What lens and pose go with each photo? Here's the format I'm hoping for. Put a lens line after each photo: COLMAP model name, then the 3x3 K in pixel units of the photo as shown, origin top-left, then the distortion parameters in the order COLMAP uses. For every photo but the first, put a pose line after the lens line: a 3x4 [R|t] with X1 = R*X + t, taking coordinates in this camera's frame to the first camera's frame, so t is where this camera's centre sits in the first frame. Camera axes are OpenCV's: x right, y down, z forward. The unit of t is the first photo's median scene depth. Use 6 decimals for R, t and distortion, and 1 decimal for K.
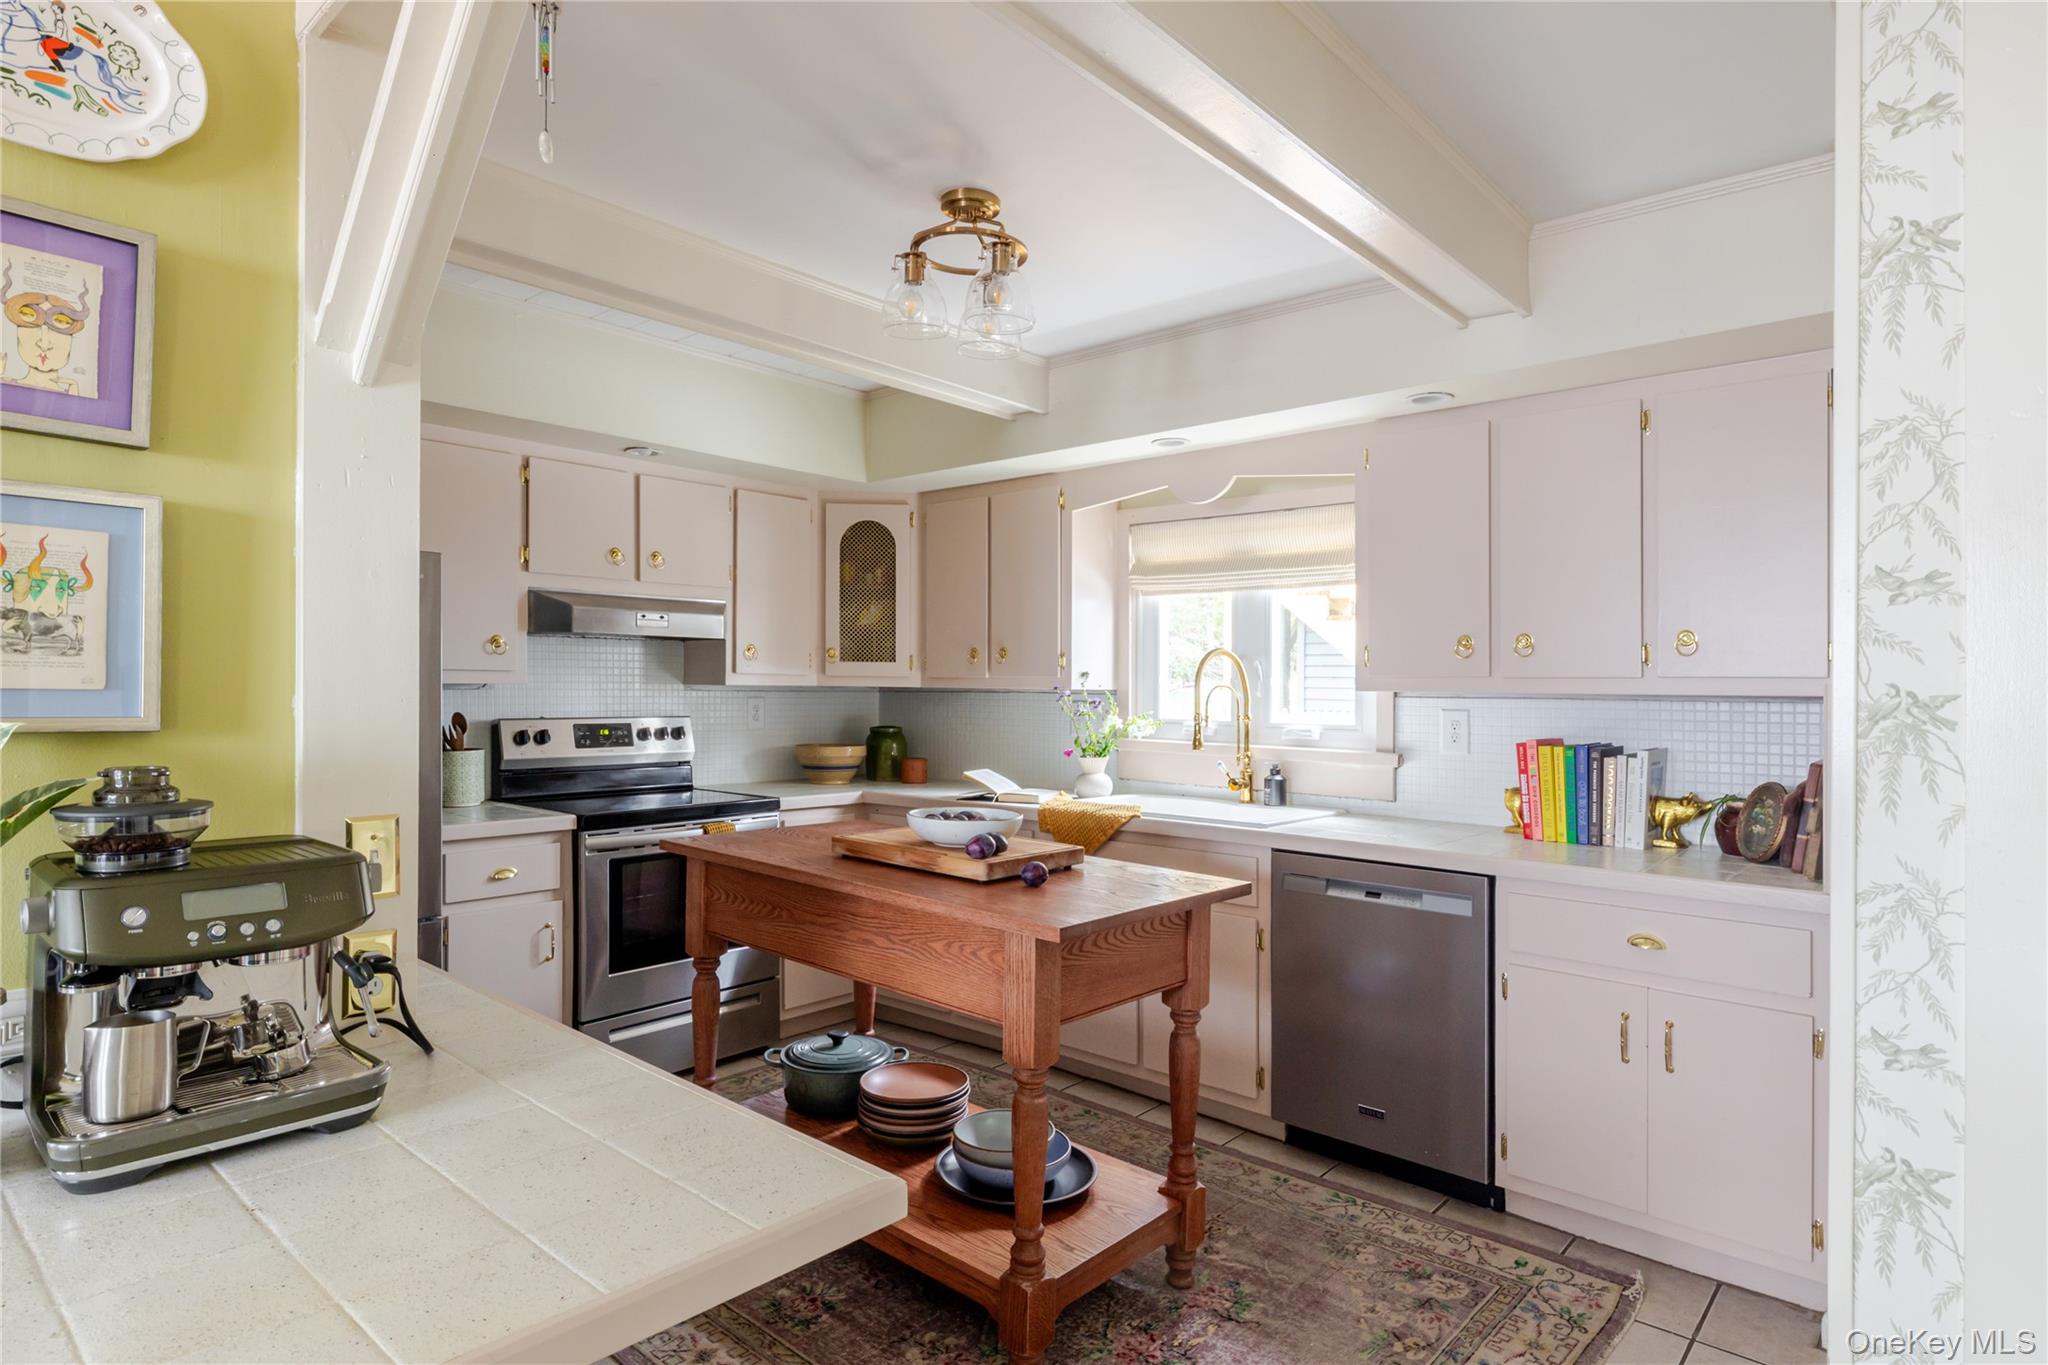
lens RADIAL K [[1119.1, 0, 1030.4], [0, 1119.1, 683.3], [0, 0, 1]] dist [0.013996, -0.002779]
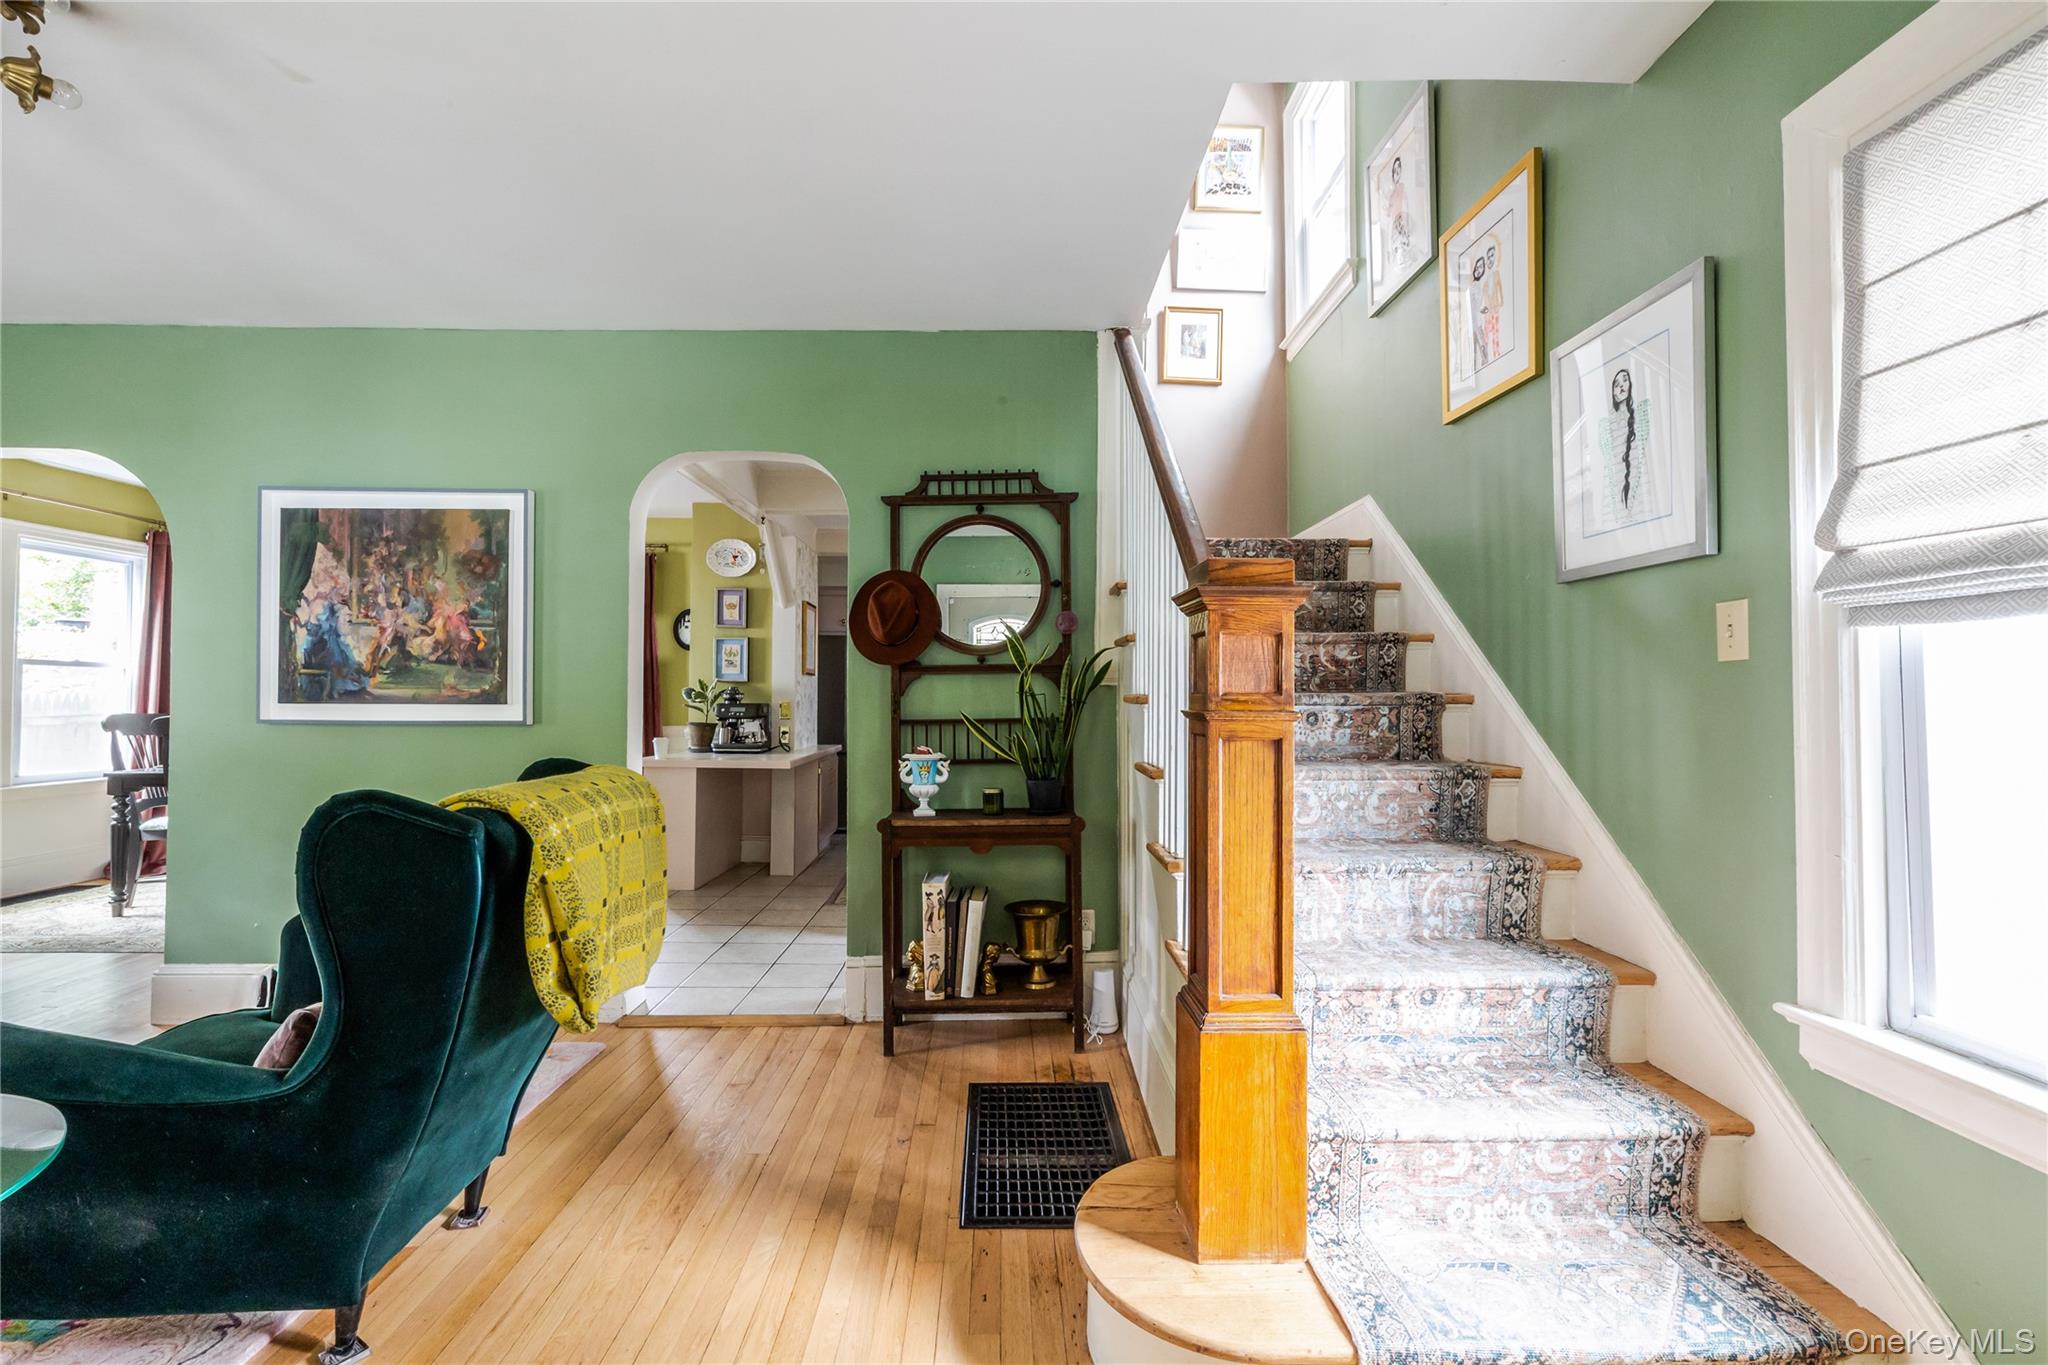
lens RADIAL K [[880.6, 0, 1028.8], [0, 880.6, 685.8], [0, 0, 1]] dist [0.000268, -0.000055]
pose [[0.682701, -0.013643, -0.730571, 1.188521], [0.001765, 0.999854, -0.017022, 0.051483], [0.730696, 0.010332, 0.682625, -0.320800]]
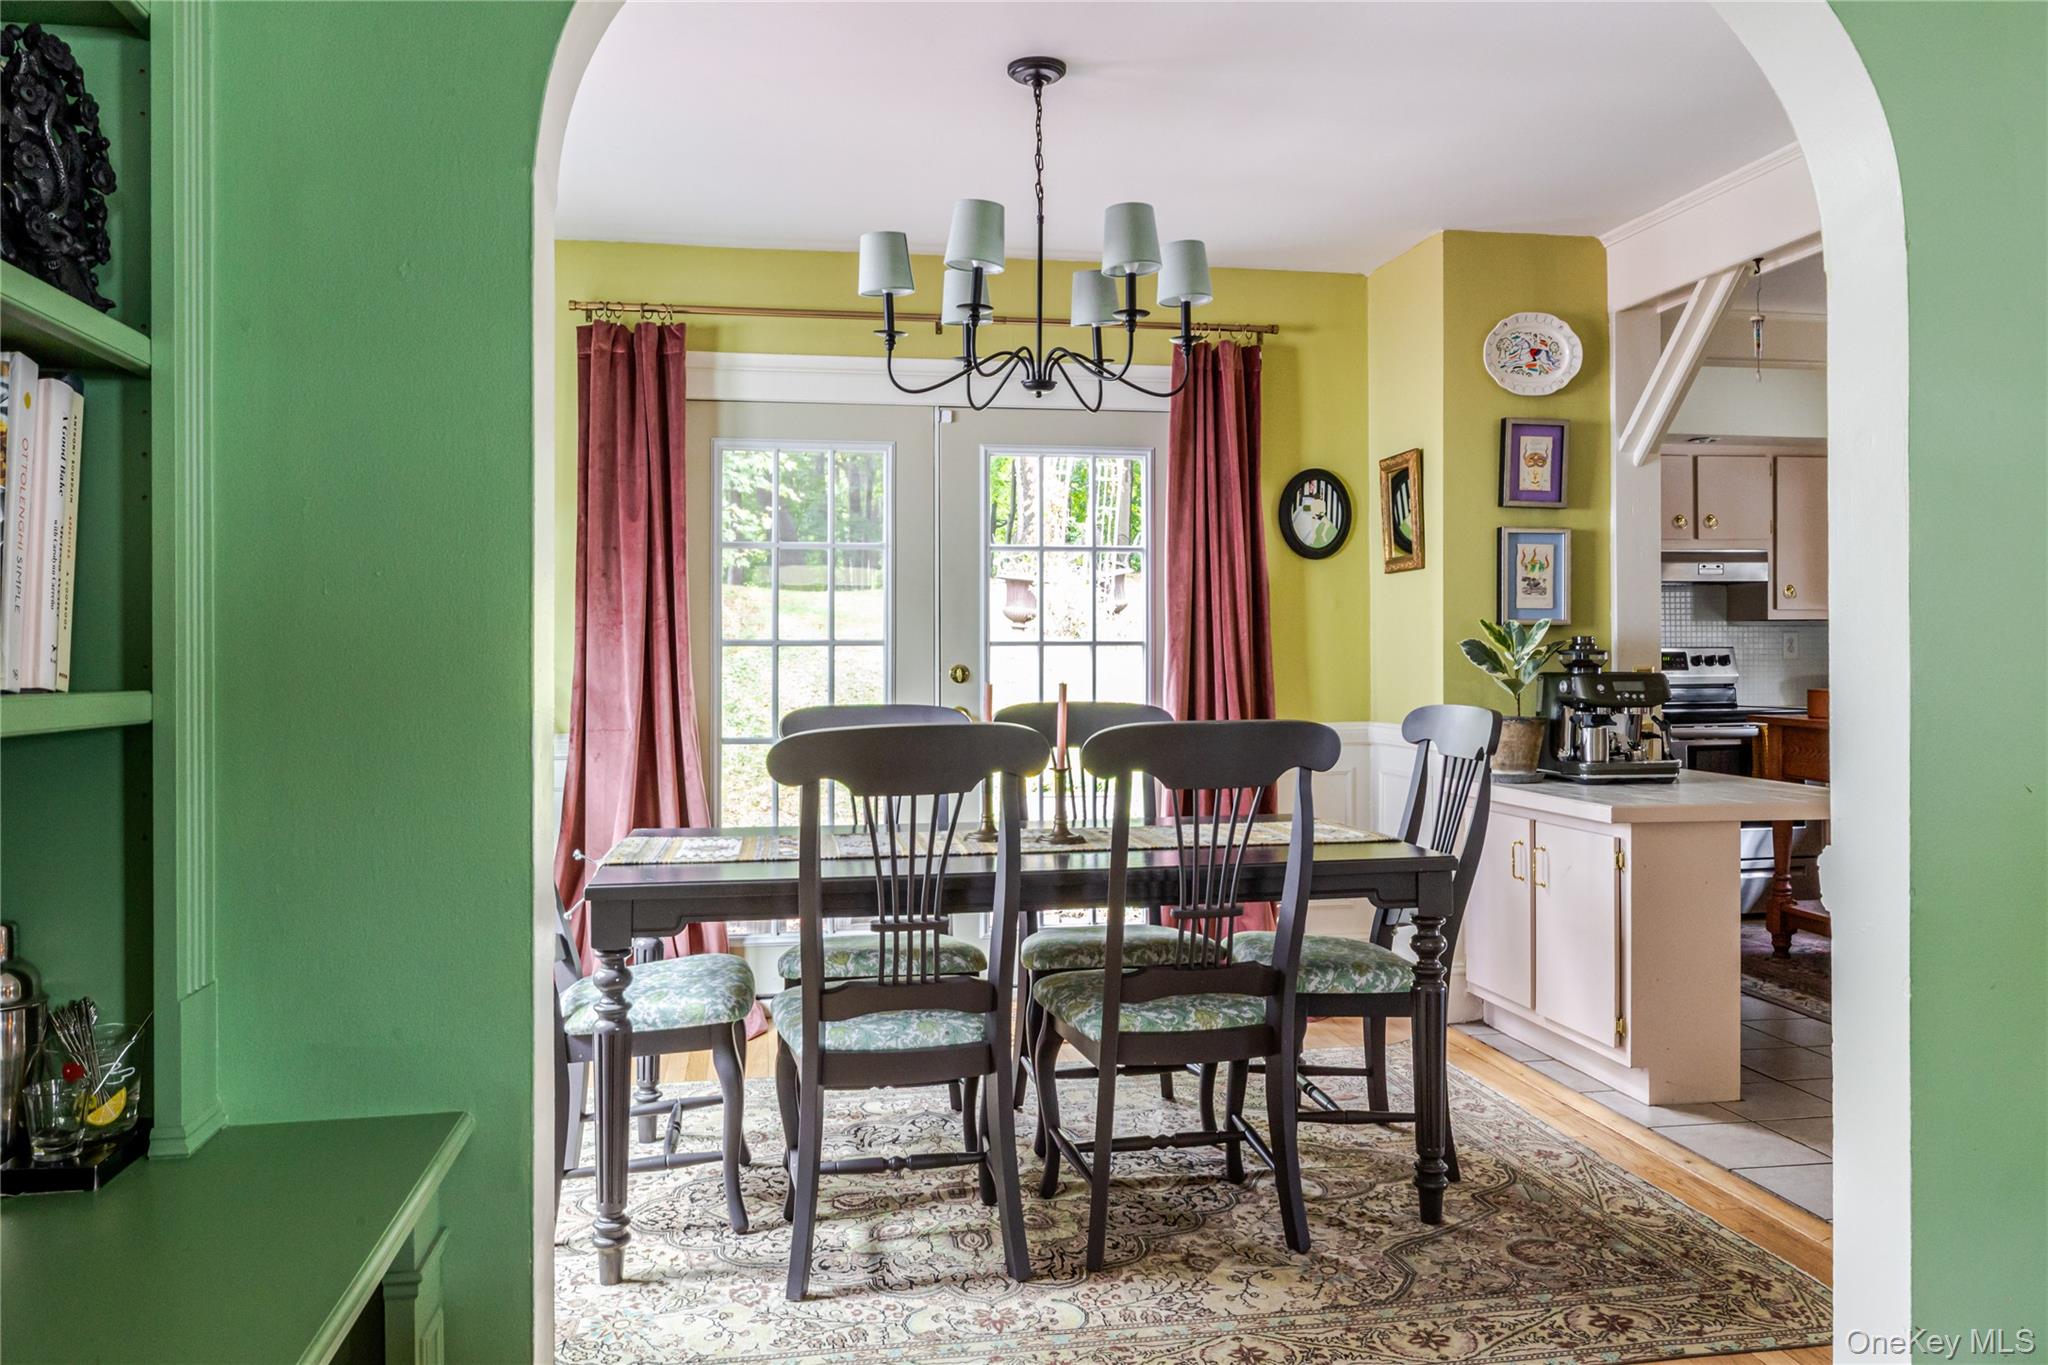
lens RADIAL K [[1486.3, 0, 1018.4], [0, 1486.3, 662.6], [0, 0, 1]] dist [0.012994, -0.003153]
pose [[0.782192, -0.008214, -0.622983, 0.107934], [0.012219, 0.999923, 0.002159, 0.038138], [0.622917, -0.009301, 0.782232, -0.843967]]
